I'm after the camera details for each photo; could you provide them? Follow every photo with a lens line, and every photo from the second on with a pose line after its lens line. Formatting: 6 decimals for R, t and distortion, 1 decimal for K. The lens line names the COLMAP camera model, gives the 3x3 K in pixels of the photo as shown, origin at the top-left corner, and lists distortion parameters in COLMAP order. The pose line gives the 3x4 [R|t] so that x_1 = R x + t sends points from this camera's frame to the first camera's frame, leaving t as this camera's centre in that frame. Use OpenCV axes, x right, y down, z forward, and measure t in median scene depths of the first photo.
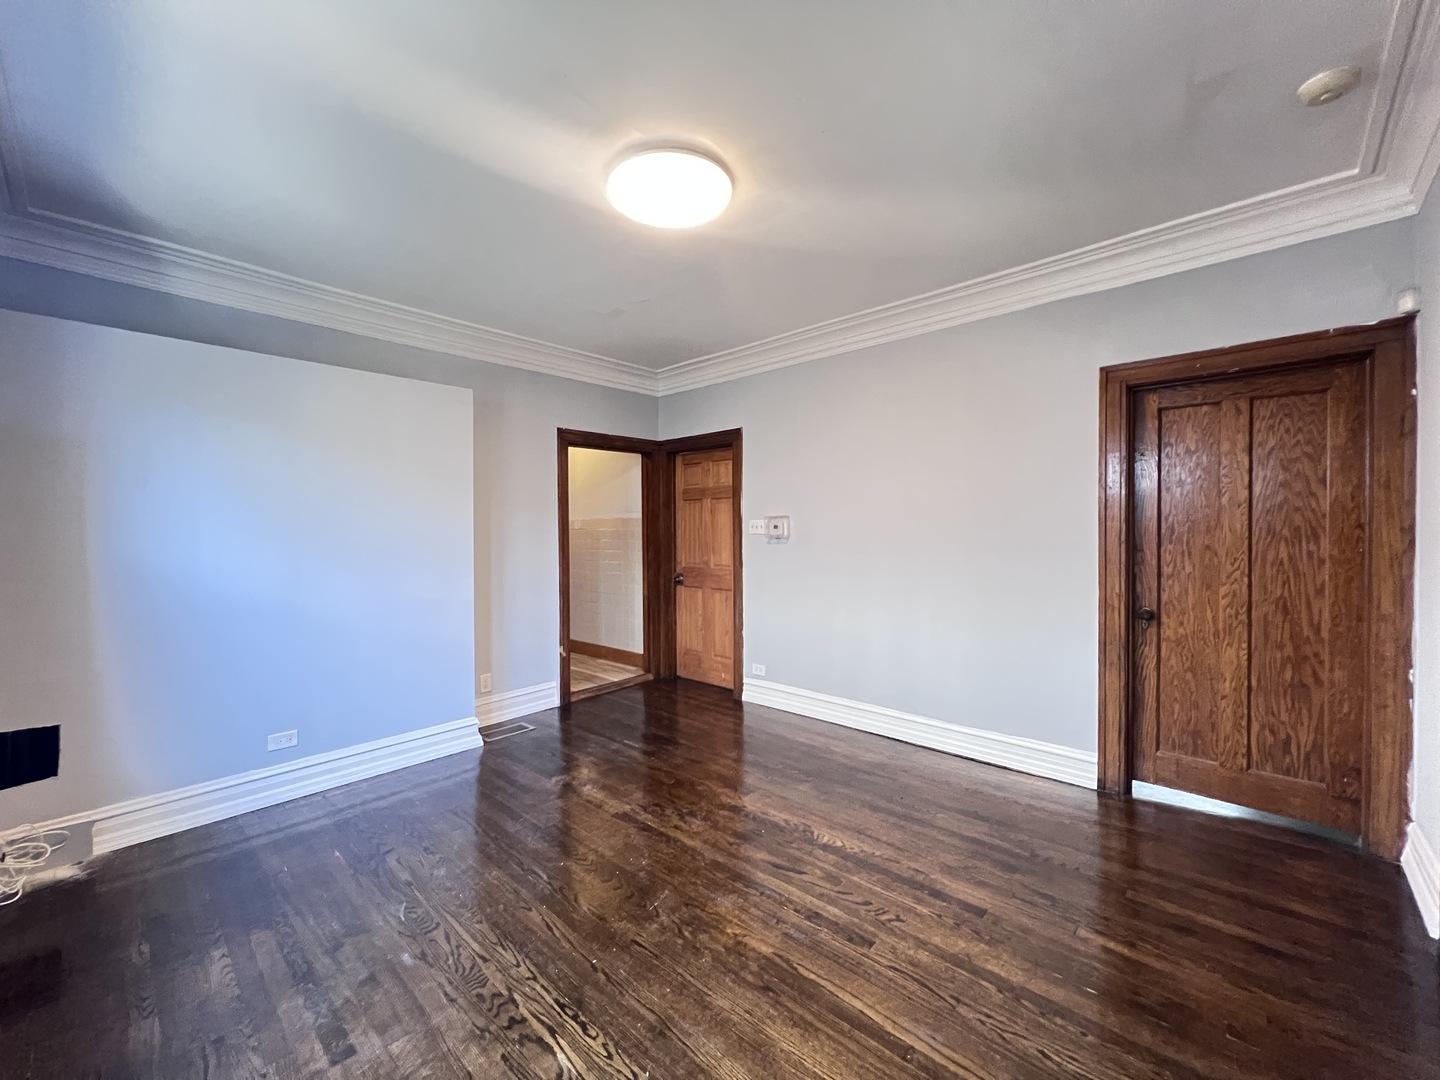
lens RADIAL K [[580.5, 0, 718.8], [0, 580.5, 533.8], [0, 0, 1]] dist [-0.004982, 0.001272]
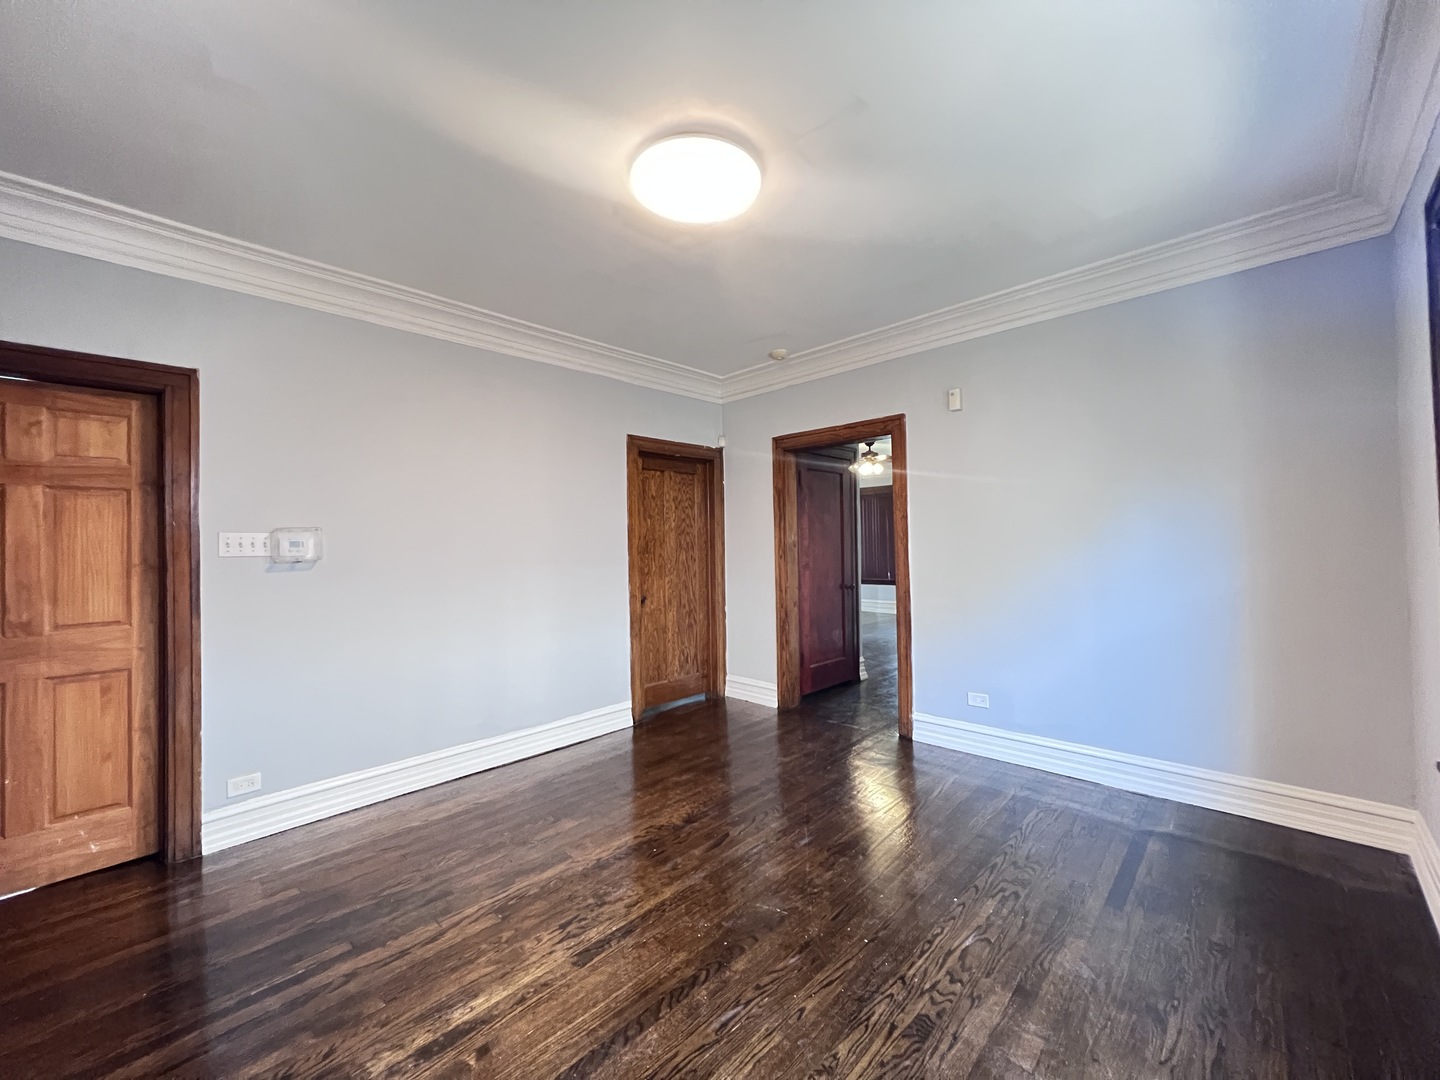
lens RADIAL K [[580.5, 0, 714.3], [0, 580.5, 534.8], [0, 0, 1]] dist [-0.004982, 0.001272]
pose [[0.017822, 0.021626, 0.999607, -0.885673], [0.027243, 0.999384, -0.022107, 0.007124], [-0.999470, 0.027626, 0.017222, 0.845678]]
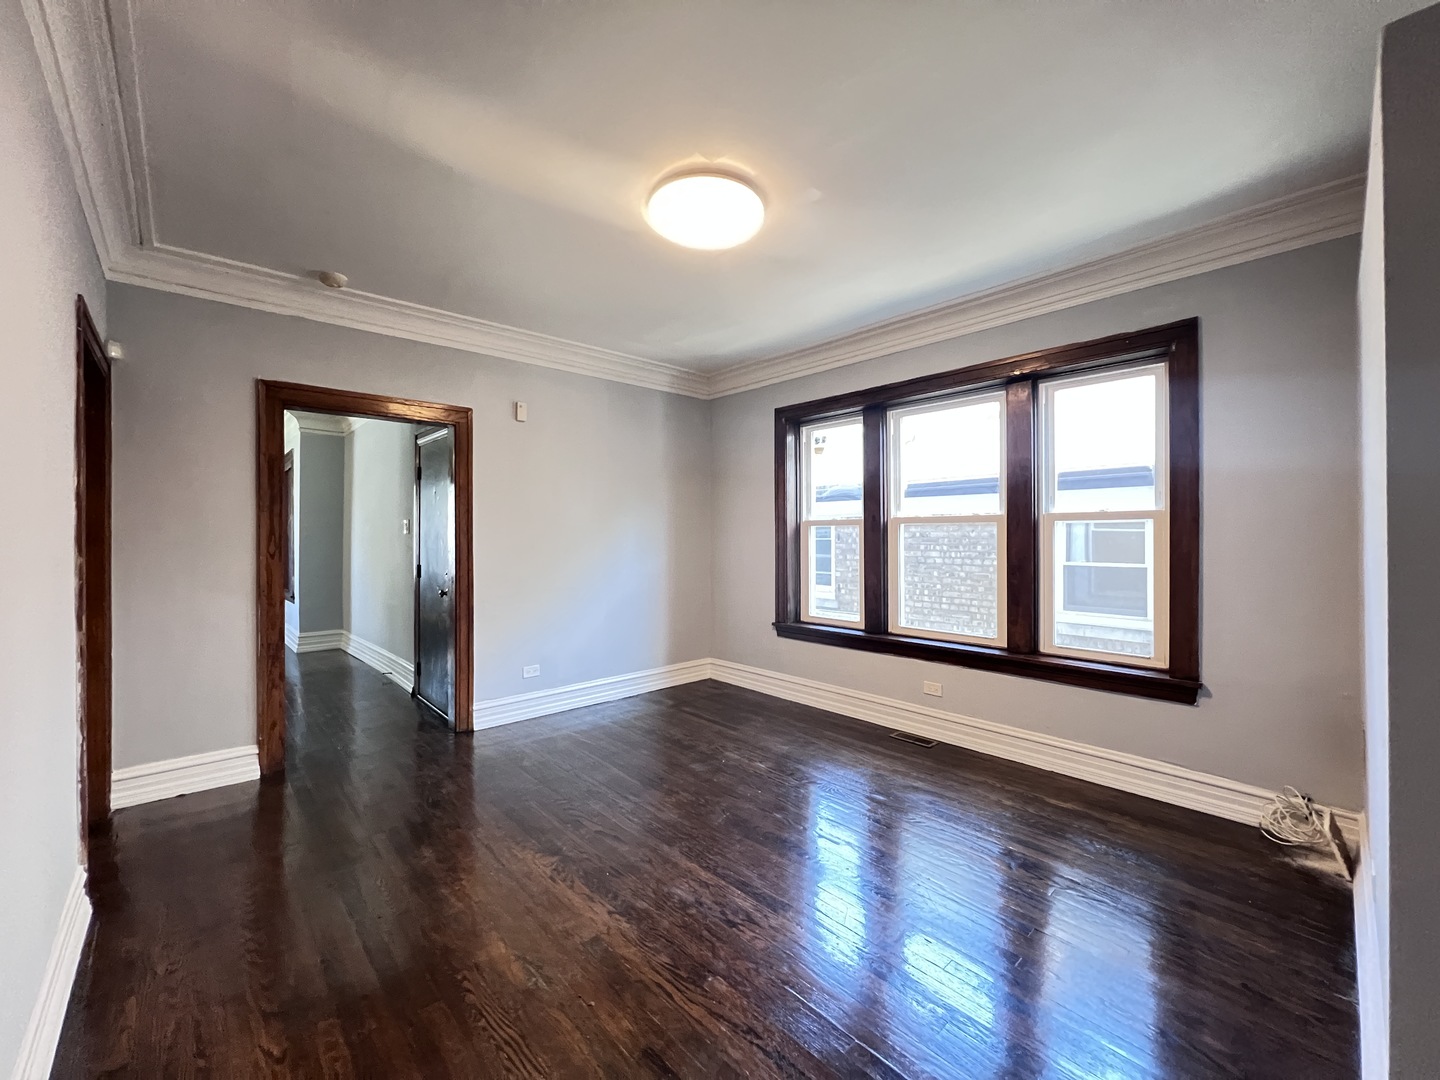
lens RADIAL K [[580.5, 0, 719.5], [0, 580.5, 538.0], [0, 0, 1]] dist [-0.004982, 0.001272]
pose [[-0.997267, 0.008557, 0.073386, -0.156547], [0.009615, 0.999855, 0.014071, -0.004163], [-0.073255, 0.014738, -0.997204, 1.804060]]
